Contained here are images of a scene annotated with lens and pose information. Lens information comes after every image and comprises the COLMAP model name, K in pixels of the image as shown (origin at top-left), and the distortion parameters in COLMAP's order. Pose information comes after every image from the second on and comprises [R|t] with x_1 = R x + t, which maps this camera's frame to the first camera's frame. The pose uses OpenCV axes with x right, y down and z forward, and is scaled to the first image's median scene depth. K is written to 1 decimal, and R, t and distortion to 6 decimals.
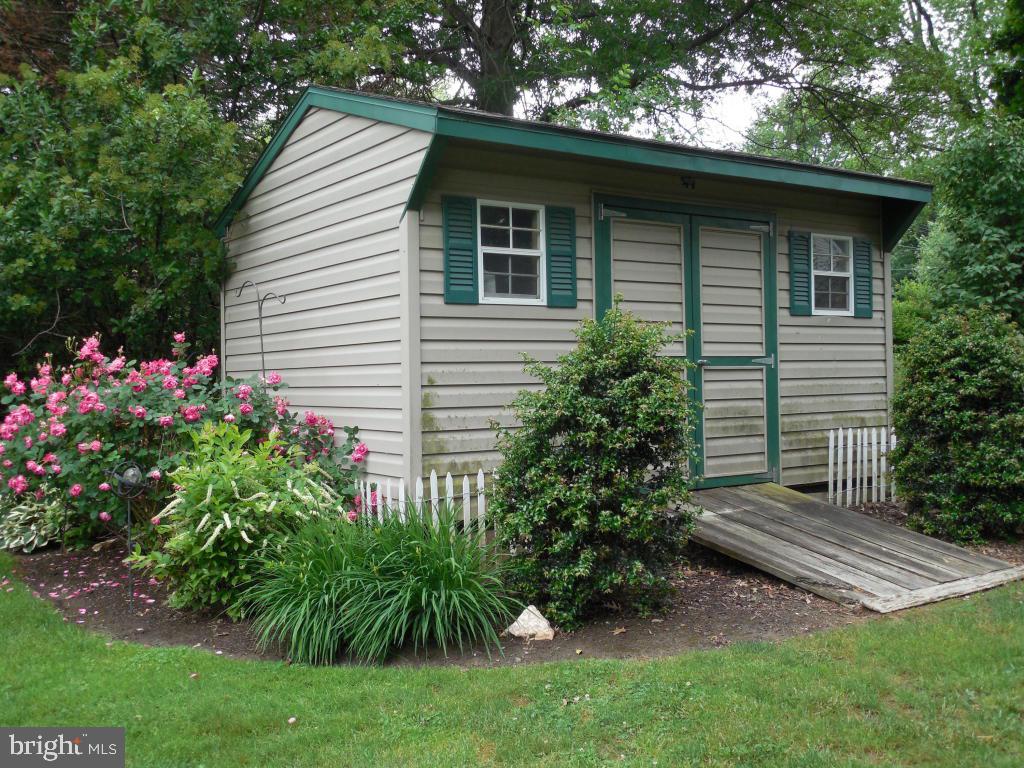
lens RADIAL K [[1044.0, 0, 512.0], [0, 1044.0, 384.0], [0, 0, 1]] dist [0.003508, 0.001989]
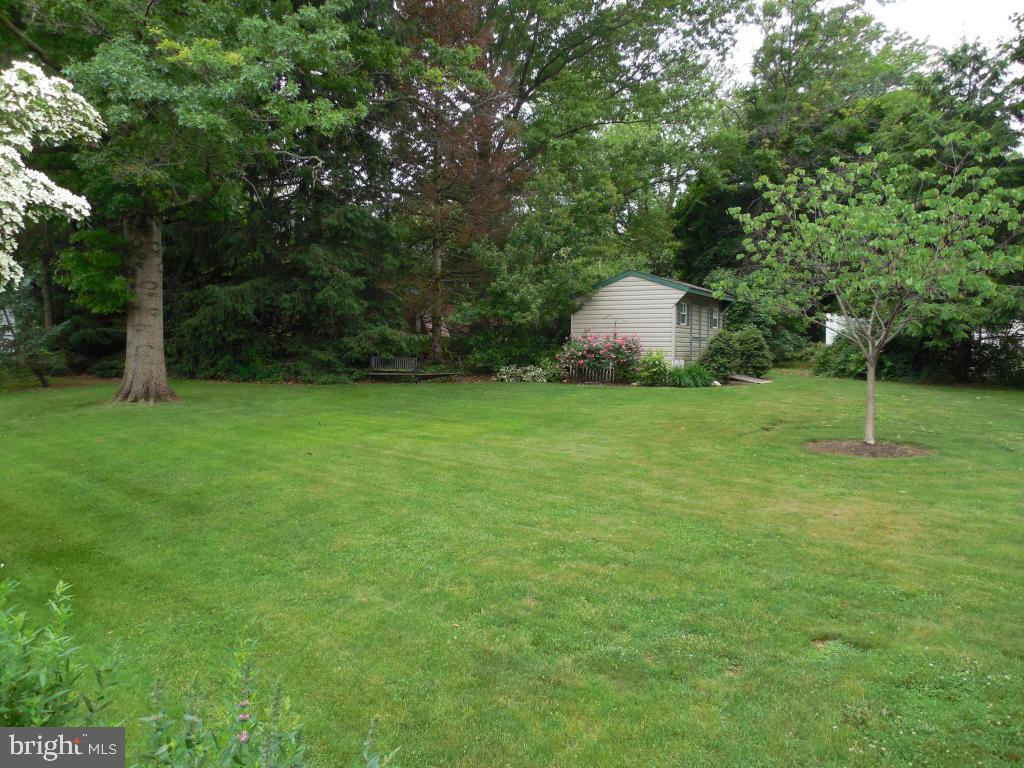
lens RADIAL K [[752.3, 0, 512.0], [0, 752.3, 384.0], [0, 0, 1]] dist [-0.099537, 0.064644]
pose [[0.930628, 0.010033, 0.365829, -1.867498], [-0.022434, 0.999308, 0.029665, 0.105110], [-0.365278, -0.035814, 0.930209, -1.778610]]
